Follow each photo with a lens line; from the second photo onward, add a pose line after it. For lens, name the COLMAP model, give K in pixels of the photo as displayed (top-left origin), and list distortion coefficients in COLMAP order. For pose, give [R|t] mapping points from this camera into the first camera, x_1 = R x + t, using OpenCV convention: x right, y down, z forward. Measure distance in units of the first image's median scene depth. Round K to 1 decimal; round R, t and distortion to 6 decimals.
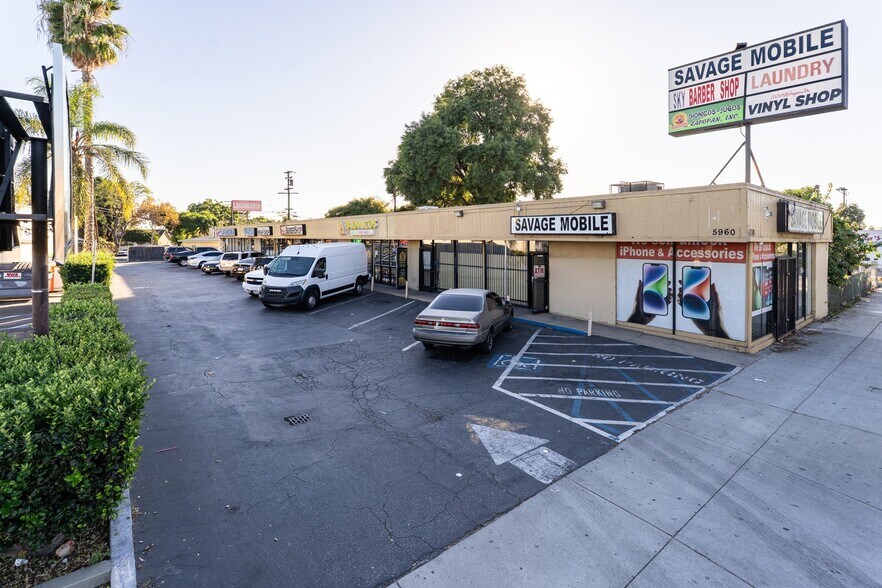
lens RADIAL K [[410.9, 0, 418.0], [0, 410.9, 238.4], [0, 0, 1]] dist [-0.000974, -0.000081]
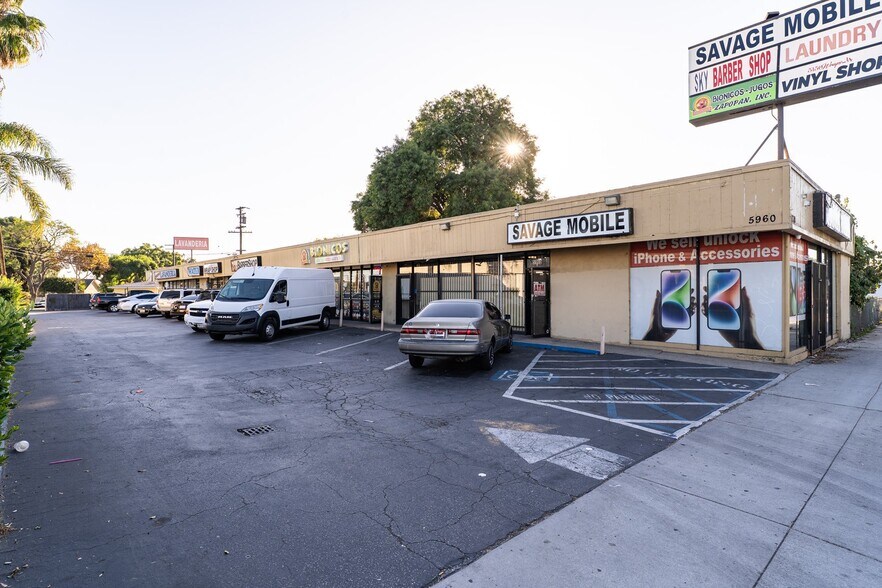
lens RADIAL K [[452.2, 0, 418.5], [0, 452.2, 289.1], [0, 0, 1]] dist [-0.002134, 0.000687]
pose [[0.997484, -0.000491, 0.070893, -0.032939], [0.001211, 0.999948, -0.010120, 0.116598], [-0.070885, 0.010181, 0.997433, 0.091928]]
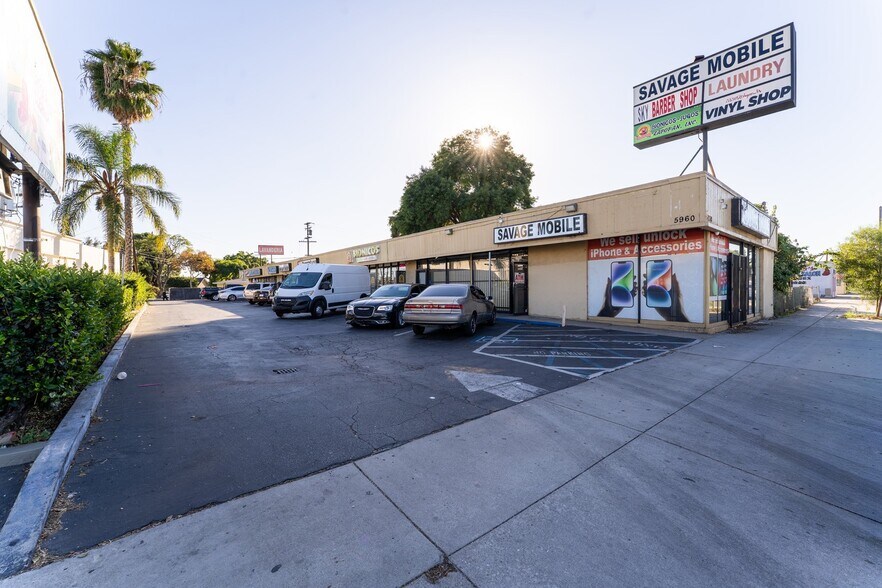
lens RADIAL K [[347.5, 0, 424.8], [0, 347.5, 289.5], [0, 0, 1]] dist [-0.000178, -0.000156]
pose [[0.999949, -0.003144, 0.009618, 0.034097], [0.003134, 0.999995, 0.001049, 0.141867], [-0.009621, -0.001019, 0.999953, 0.064629]]
